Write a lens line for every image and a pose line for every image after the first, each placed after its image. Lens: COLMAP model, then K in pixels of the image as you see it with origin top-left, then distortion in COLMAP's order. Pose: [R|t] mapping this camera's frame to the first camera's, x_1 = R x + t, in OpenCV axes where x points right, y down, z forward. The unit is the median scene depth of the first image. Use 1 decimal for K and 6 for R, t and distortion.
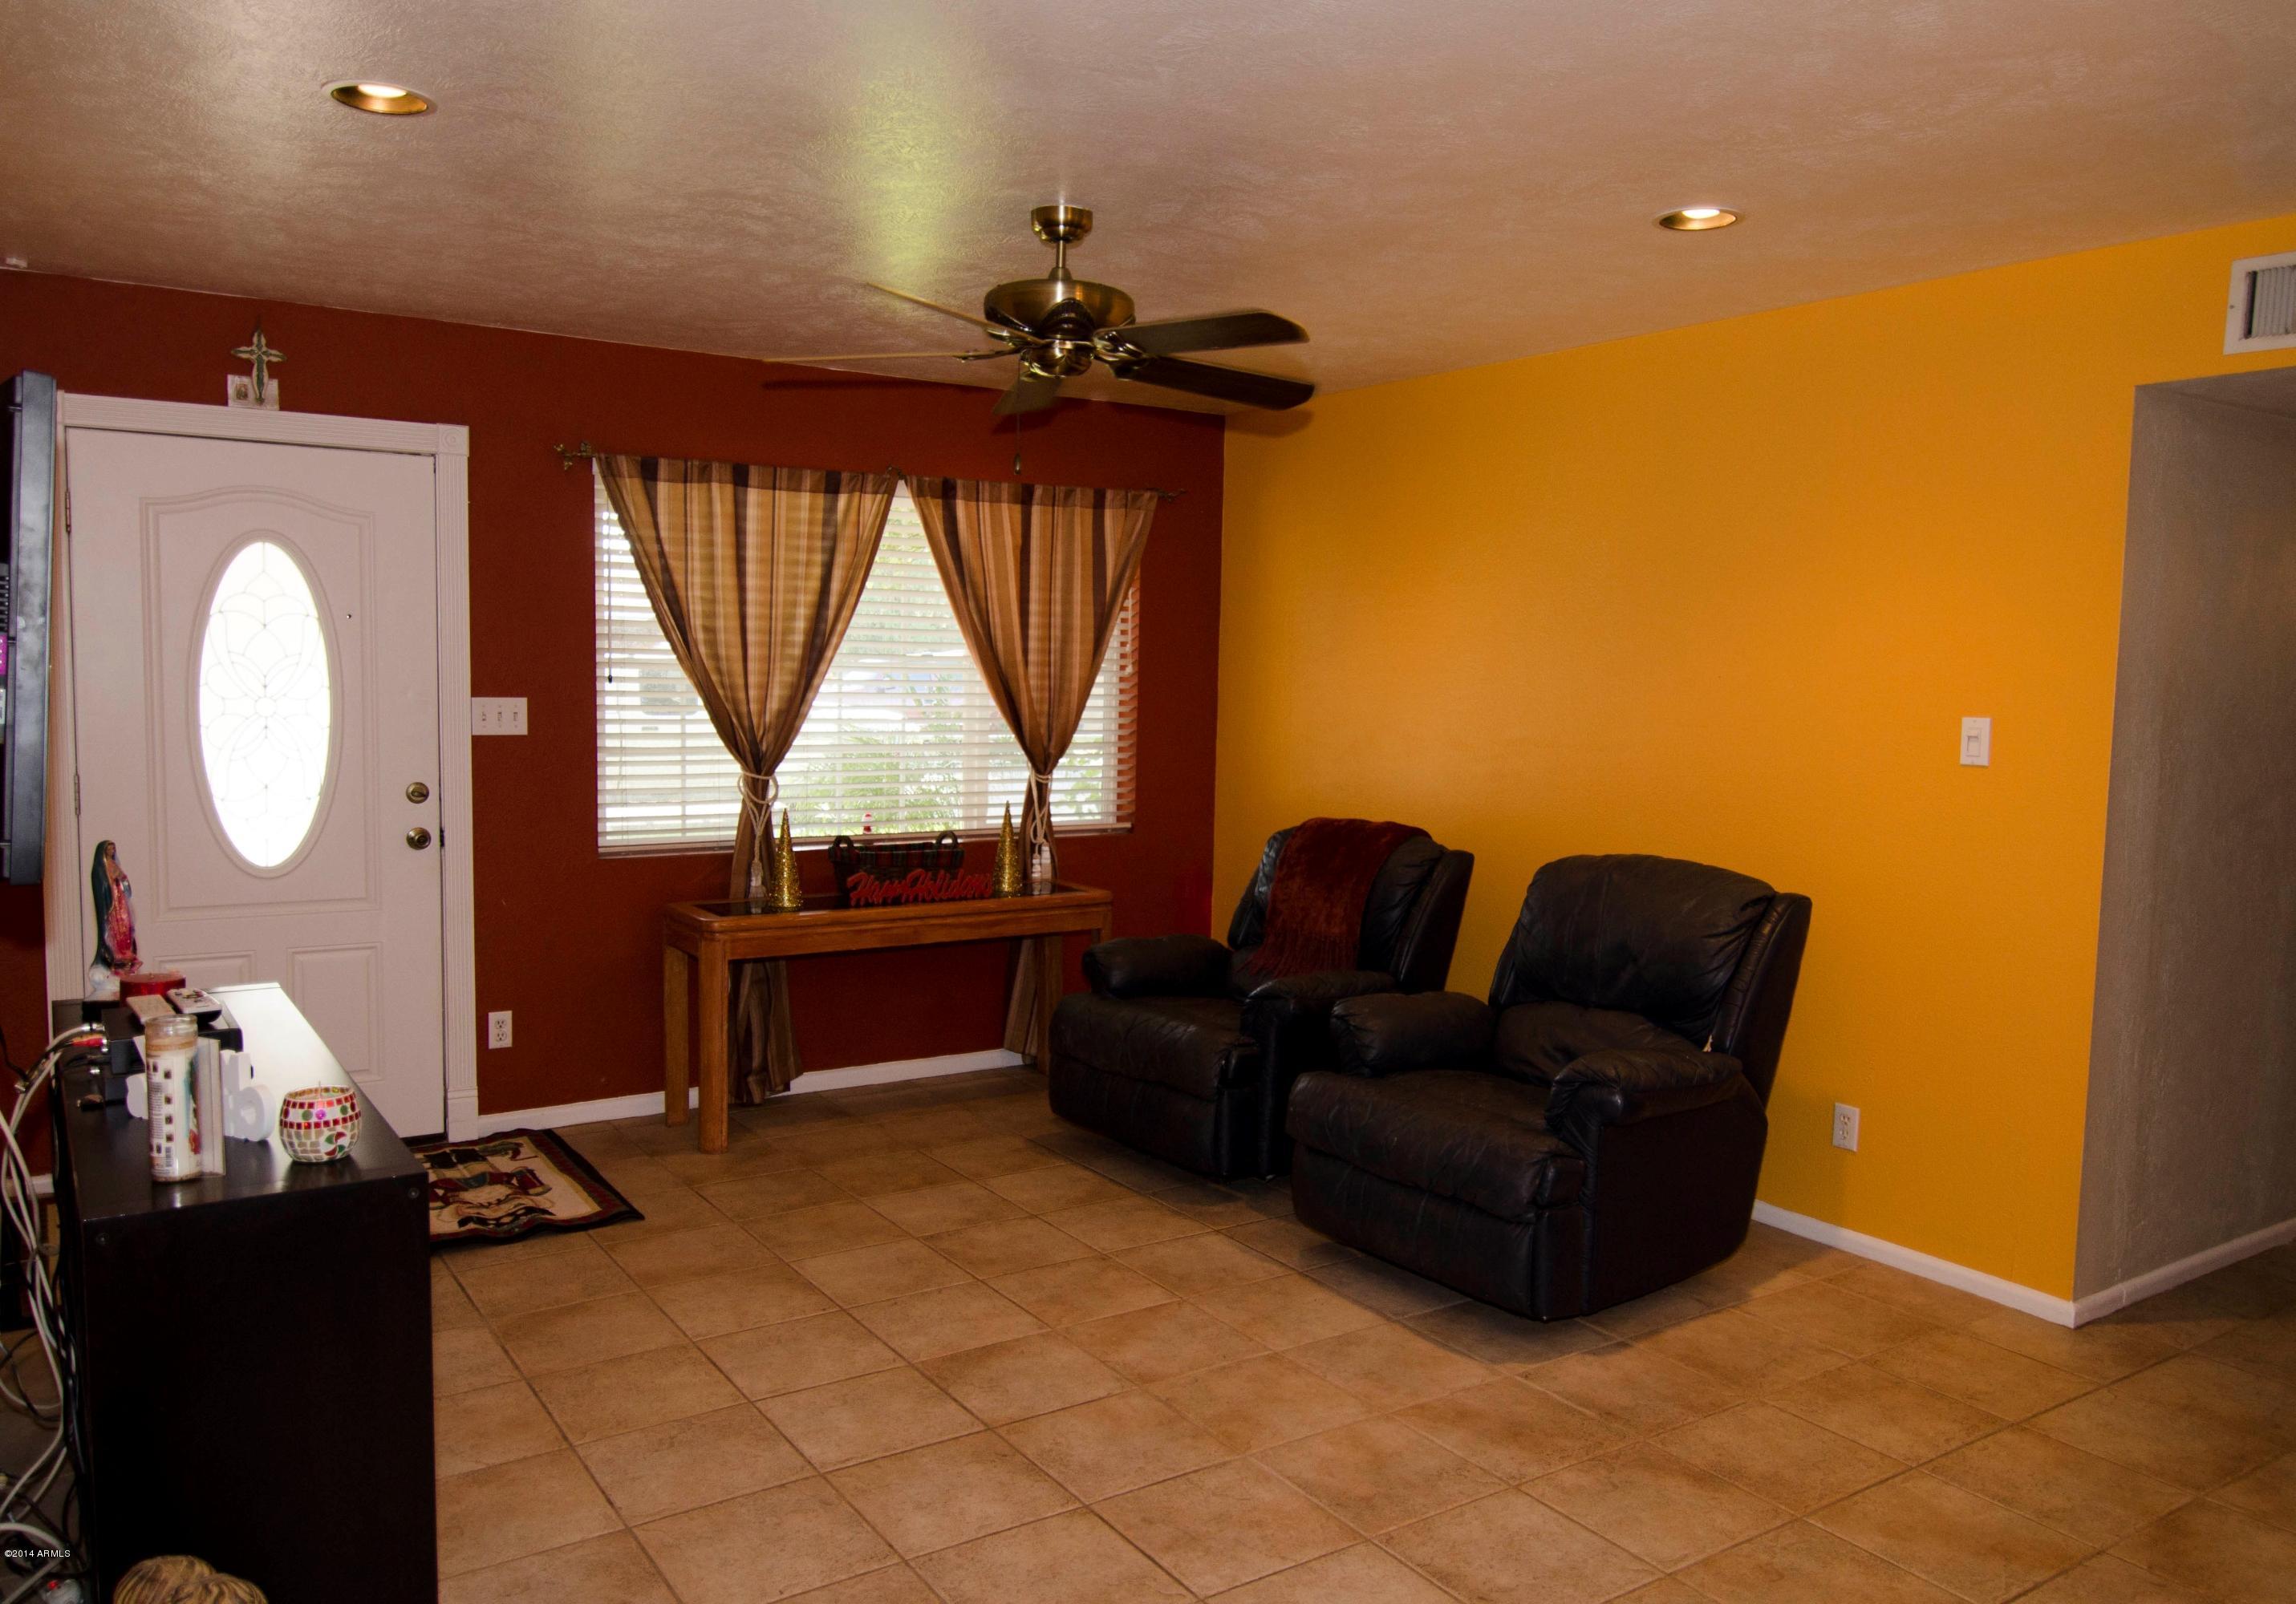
lens RADIAL K [[1685.8, 0, 1148.0], [0, 1685.8, 802.0], [0, 0, 1]] dist [0.001947, -0.001780]
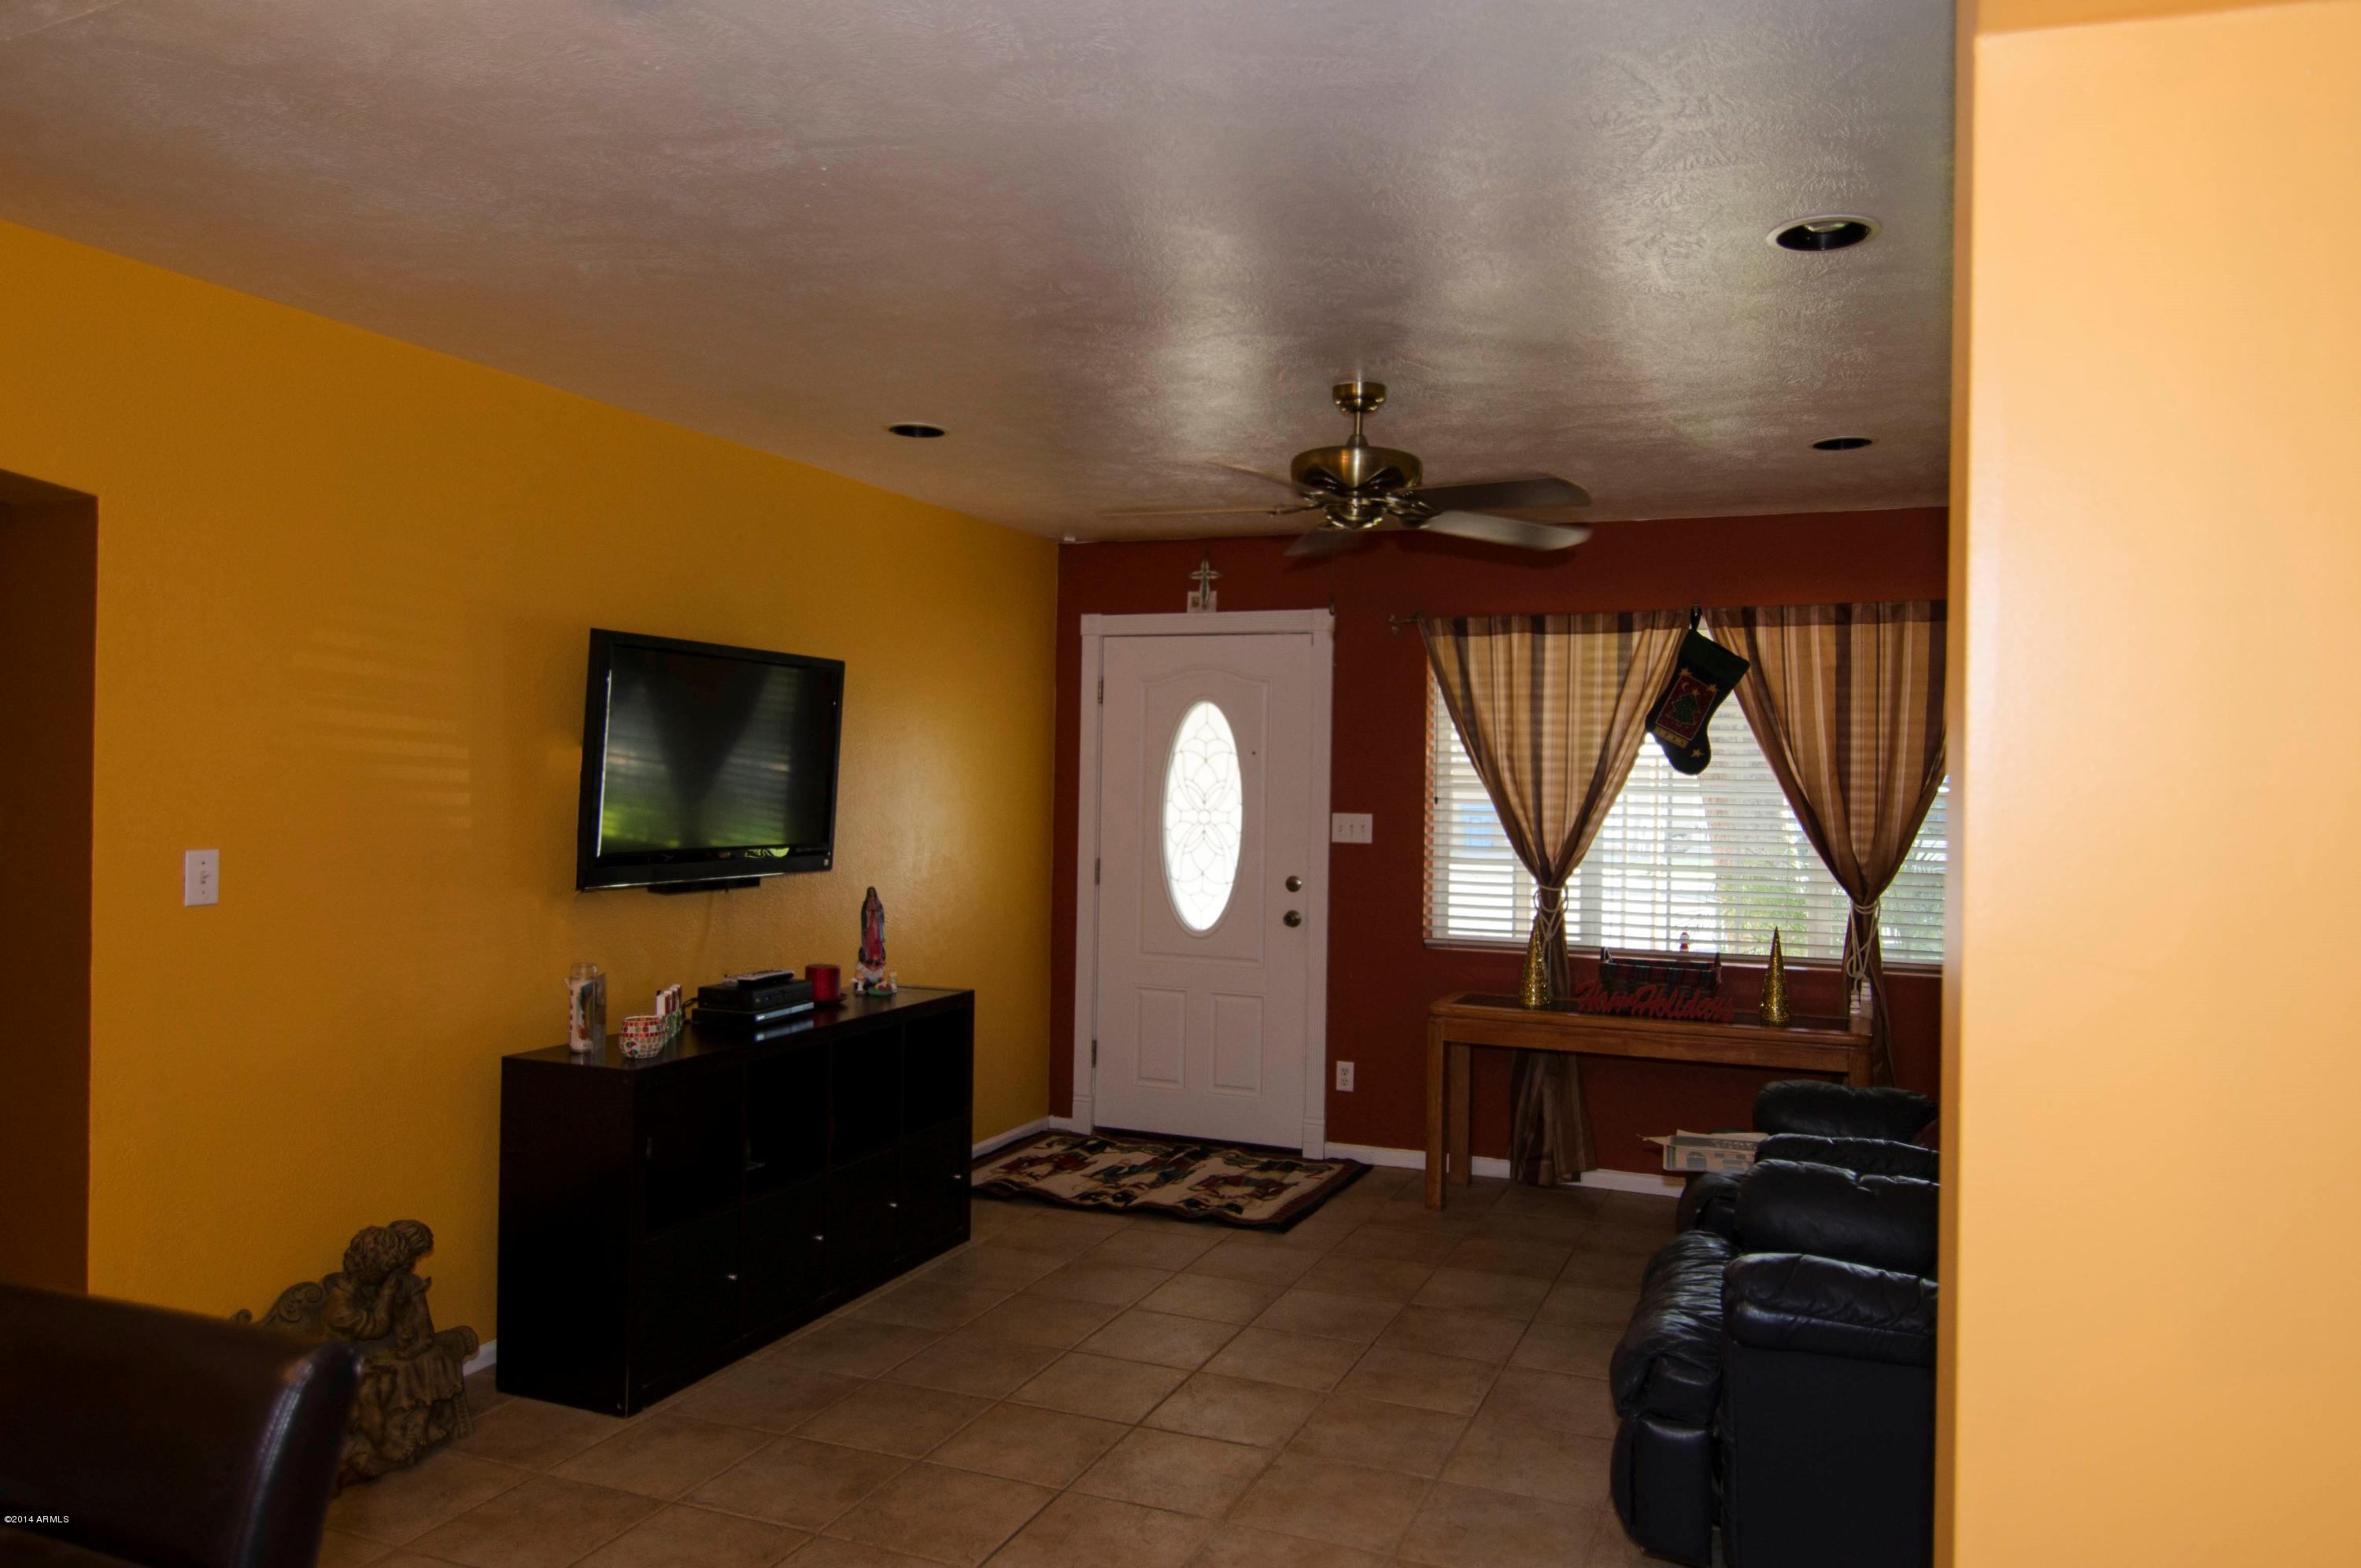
lens RADIAL K [[1551.7, 0, 1227.5], [0, 1551.7, 756.1], [0, 0, 1]] dist [-0.002473, -0.001003]
pose [[0.573857, -0.020011, -0.818711, 0.530238], [-0.072626, 0.994519, -0.075213, -0.009834], [0.815729, 0.102621, 0.569259, 0.246732]]
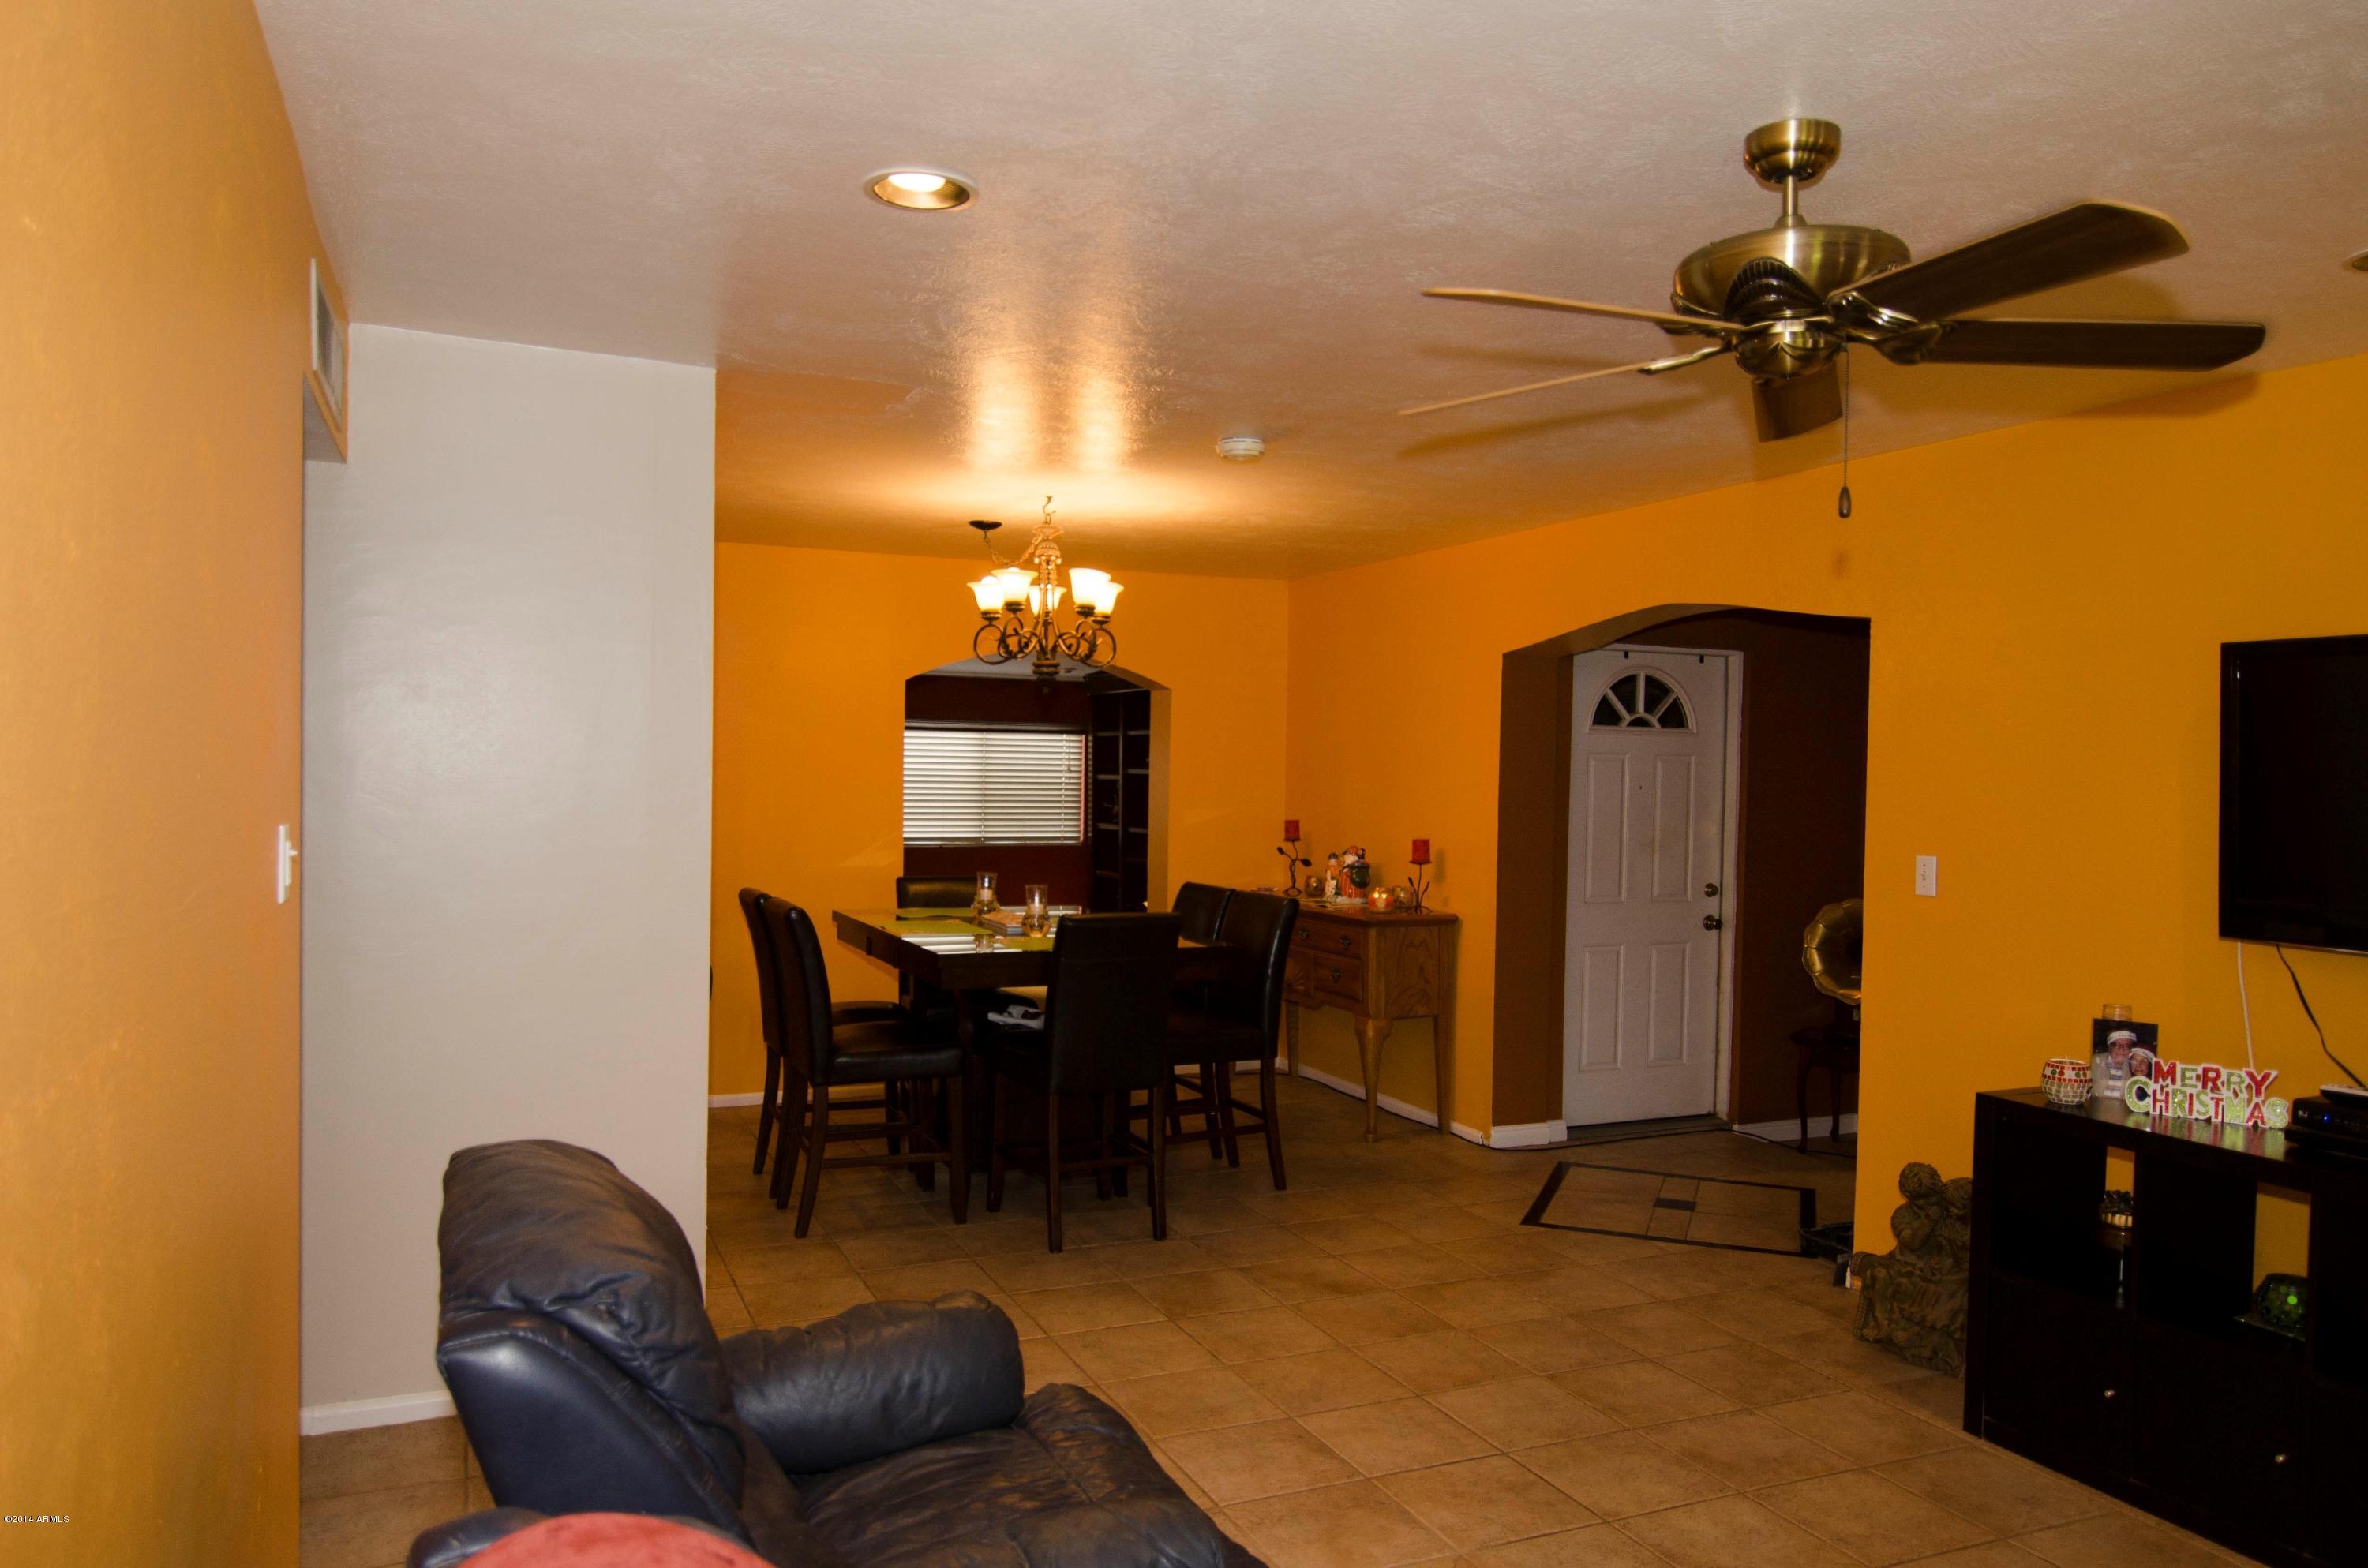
lens RADIAL K [[1600.0, 0, 1182.0], [0, 1600.0, 811.7], [0, 0, 1]] dist [0.004479, -0.018341]
pose [[-0.986917, -0.040384, 0.156091, 0.056076], [-0.023524, 0.993830, 0.108387, -0.097726], [-0.159505, 0.103298, -0.981778, 1.185916]]
